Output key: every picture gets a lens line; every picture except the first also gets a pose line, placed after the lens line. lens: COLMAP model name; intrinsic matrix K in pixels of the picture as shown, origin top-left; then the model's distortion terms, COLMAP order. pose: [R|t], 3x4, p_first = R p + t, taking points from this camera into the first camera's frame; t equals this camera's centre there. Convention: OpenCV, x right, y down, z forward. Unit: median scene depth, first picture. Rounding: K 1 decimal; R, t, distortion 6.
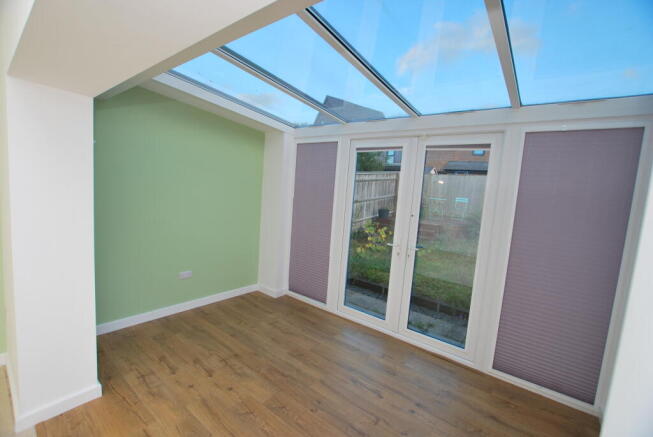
lens RADIAL K [[290.7, 0, 325.4], [0, 290.7, 223.0], [0, 0, 1]] dist [-0.020487, 0.001605]
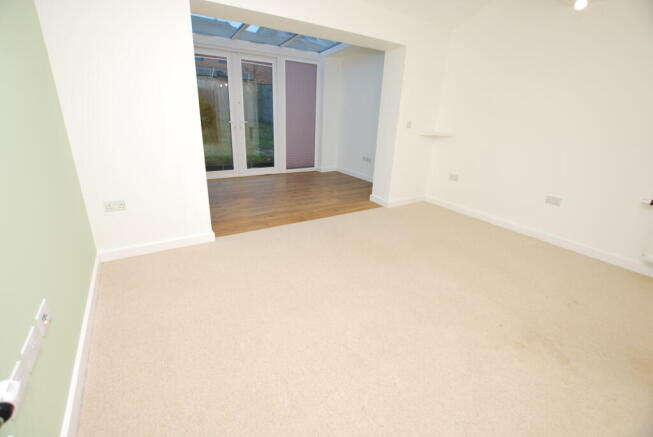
lens RADIAL K [[290.7, 0, 328.2], [0, 290.7, 216.5], [0, 0, 1]] dist [-0.020487, 0.001605]
pose [[0.314373, -0.374079, 0.872488, -1.025442], [0.094896, 0.926866, 0.363201, 0.022410], [-0.944545, -0.031385, 0.326880, -0.071241]]
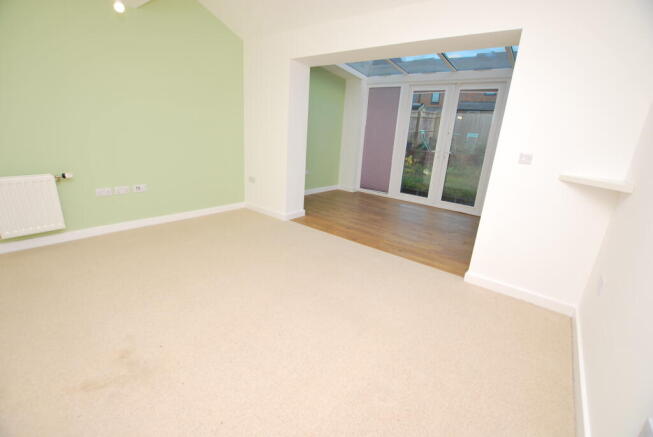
lens RADIAL K [[290.7, 0, 326.7], [0, 290.7, 217.8], [0, 0, 1]] dist [-0.020487, 0.001605]
pose [[0.999979, -0.004219, -0.004839, -0.322973], [0.004976, 0.985616, 0.168926, 0.137259], [0.004057, -0.168947, 0.985617, -0.595712]]
